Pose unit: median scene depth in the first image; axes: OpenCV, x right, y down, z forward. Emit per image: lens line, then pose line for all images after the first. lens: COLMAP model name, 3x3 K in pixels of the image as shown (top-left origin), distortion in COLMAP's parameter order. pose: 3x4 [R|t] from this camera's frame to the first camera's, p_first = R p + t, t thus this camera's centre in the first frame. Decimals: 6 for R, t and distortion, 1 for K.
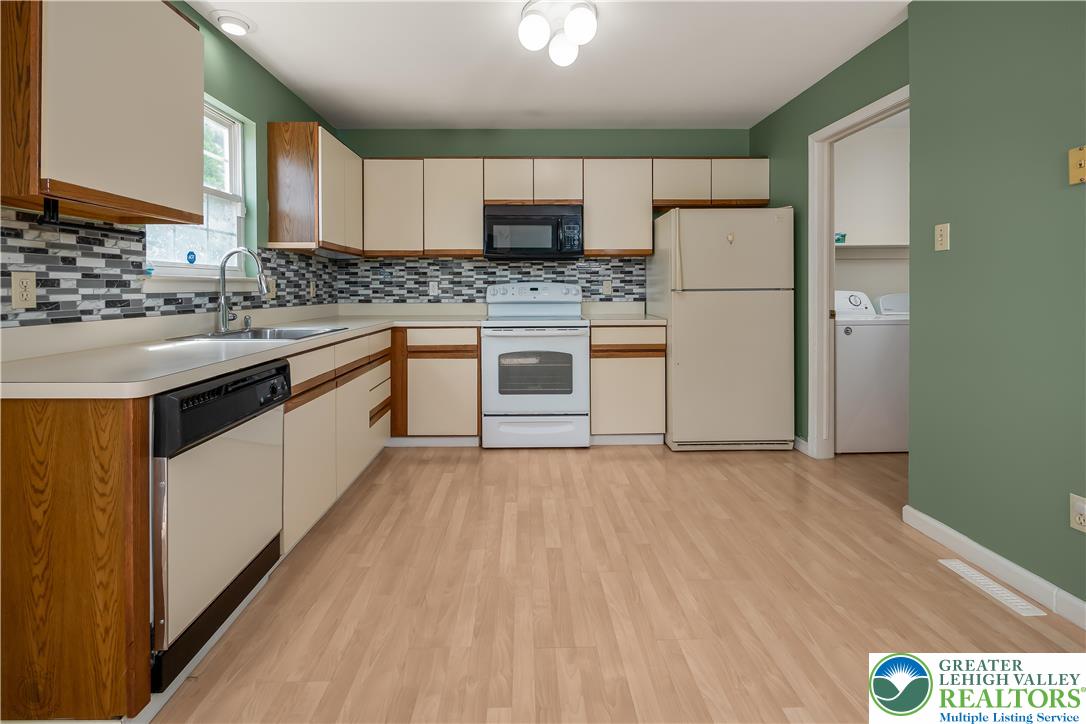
lens RADIAL K [[465.8, 0, 525.1], [0, 465.8, 292.8], [0, 0, 1]] dist [-0.002388, -0.000132]
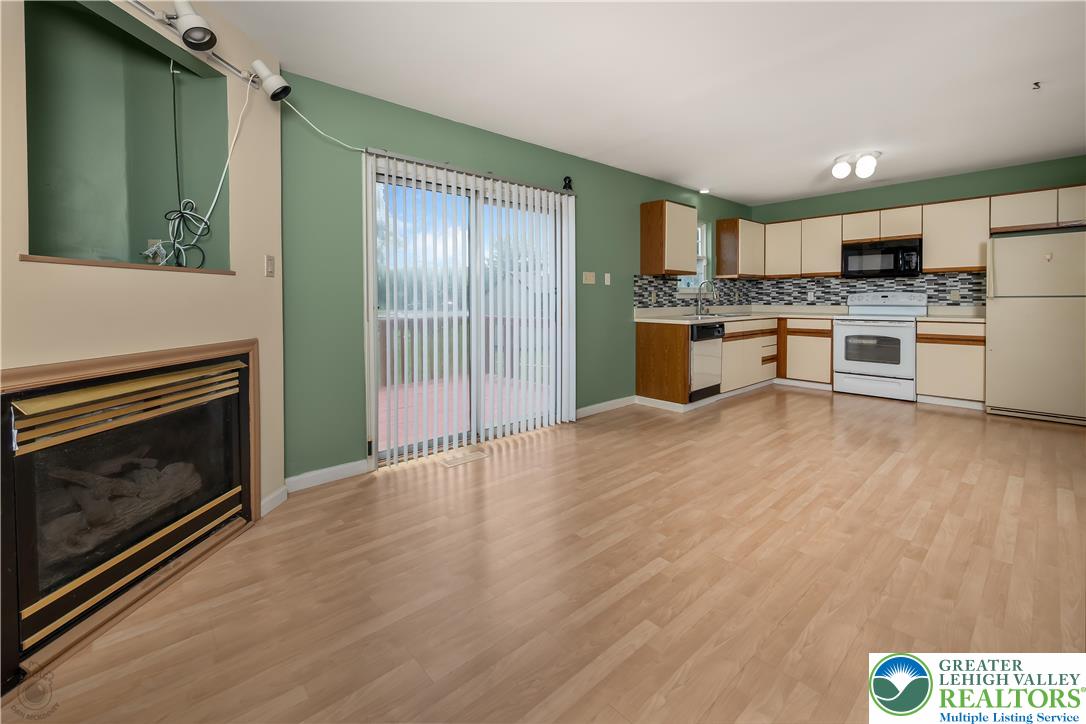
lens RADIAL K [[468.6, 0, 540.1], [0, 468.6, 313.6], [0, 0, 1]] dist [-0.005428, -0.000429]
pose [[0.661804, 0.024529, -0.749275, 0.461964], [-0.002419, 0.999529, 0.030585, 0.004162], [0.749673, -0.018428, 0.661552, -0.900291]]
